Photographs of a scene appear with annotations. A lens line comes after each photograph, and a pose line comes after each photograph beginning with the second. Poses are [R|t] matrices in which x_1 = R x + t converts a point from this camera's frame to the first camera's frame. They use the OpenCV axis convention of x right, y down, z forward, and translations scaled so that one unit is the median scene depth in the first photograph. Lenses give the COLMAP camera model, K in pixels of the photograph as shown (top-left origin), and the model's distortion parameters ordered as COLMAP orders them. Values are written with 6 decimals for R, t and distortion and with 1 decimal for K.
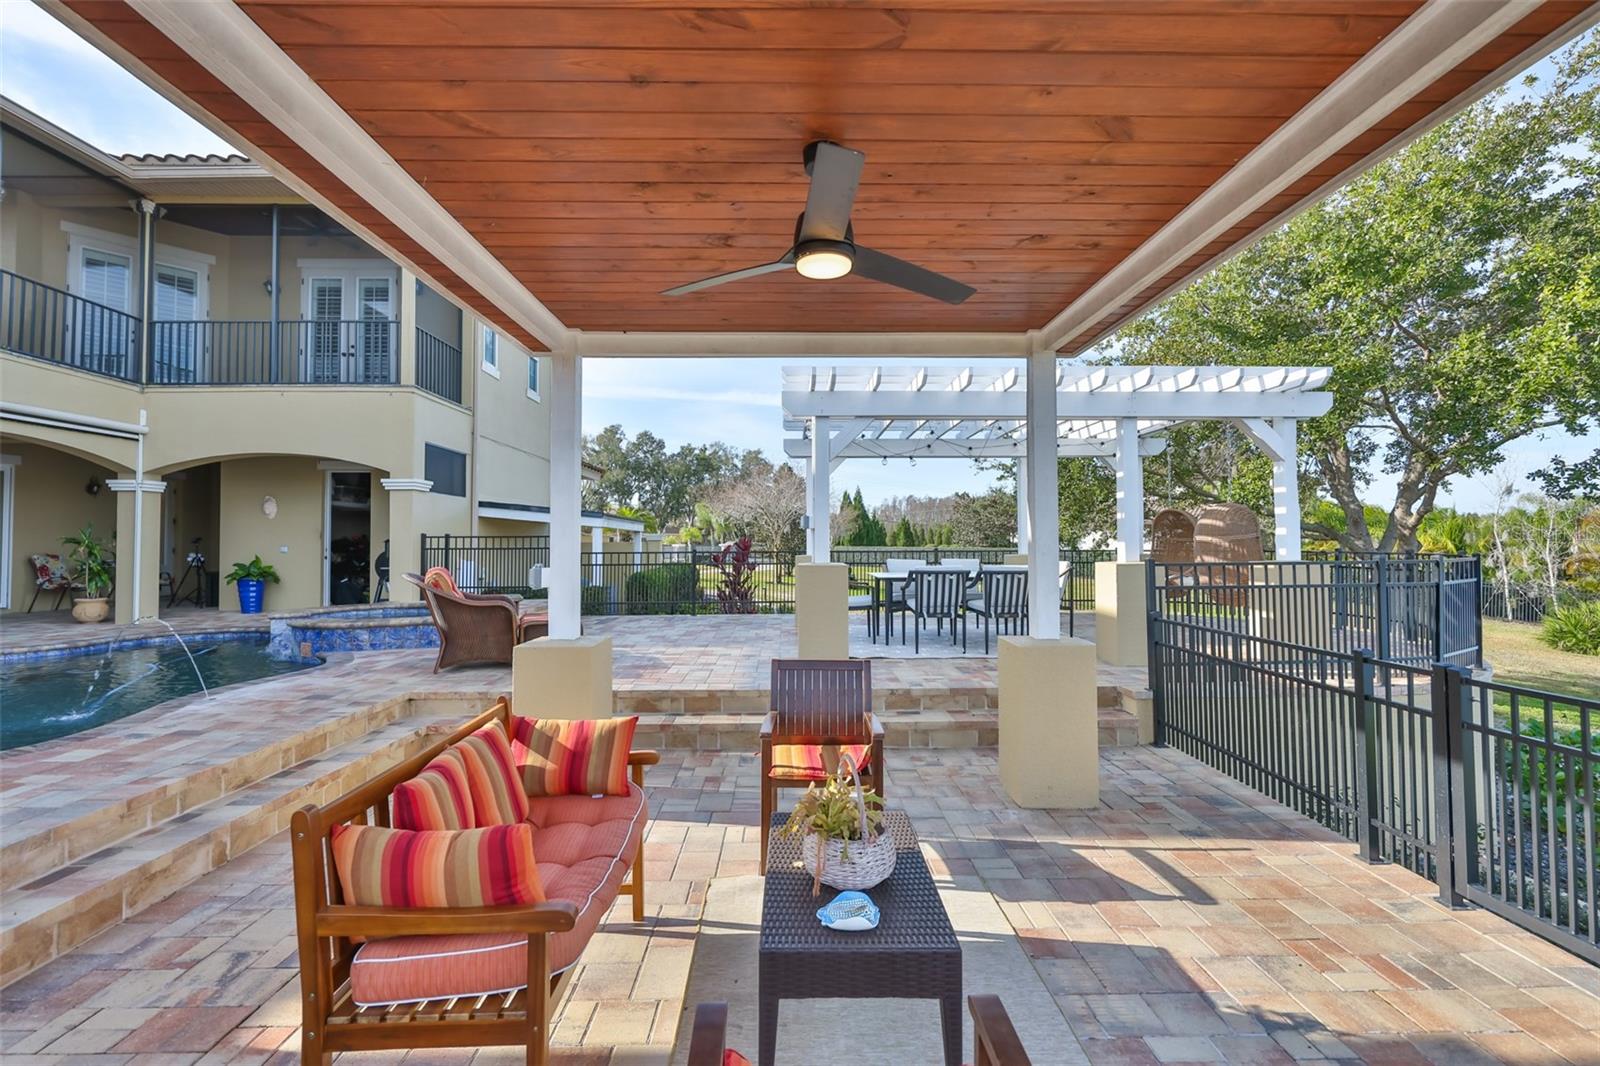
lens RADIAL K [[686.9, 0, 785.7], [0, 686.9, 519.1], [0, 0, 1]] dist [-0.016926, 0.000644]
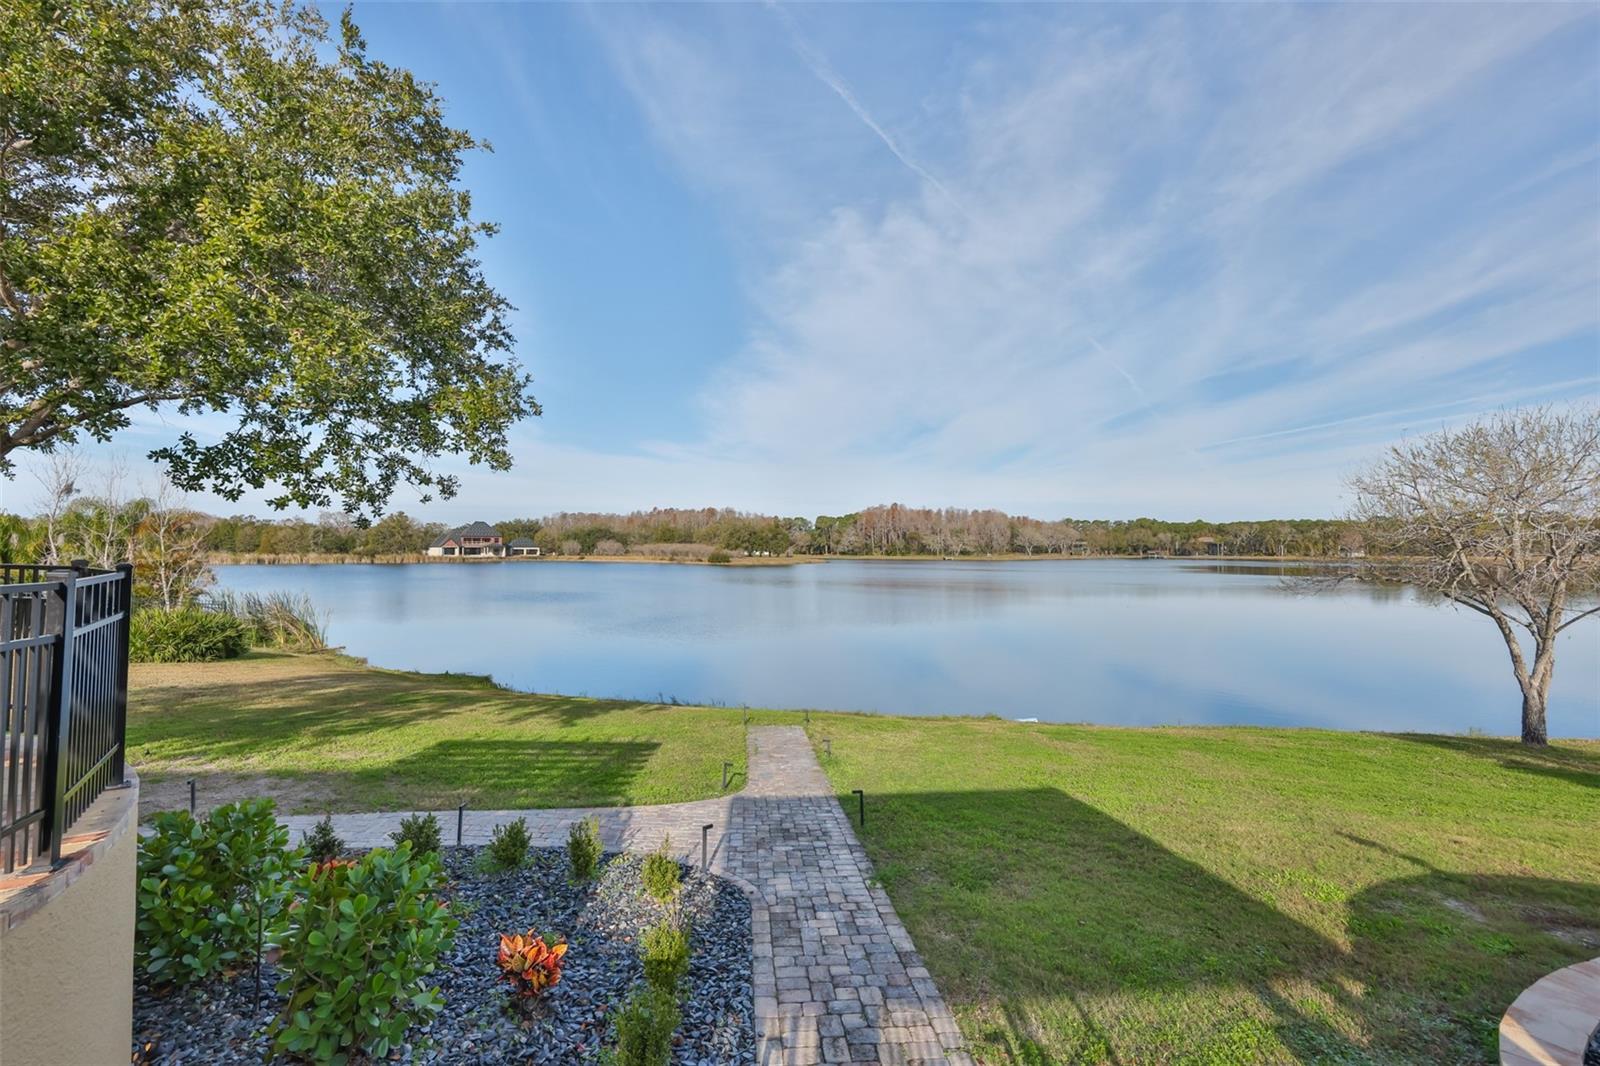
lens RADIAL K [[686.9, 0, 818.3], [0, 686.9, 534.0], [0, 0, 1]] dist [-0.016926, 0.000644]
pose [[-0.100615, 0.026333, 0.994577, 0.310863], [-0.040671, 0.998705, -0.030557, 0.015053], [-0.994094, -0.043525, -0.099414, 0.358428]]
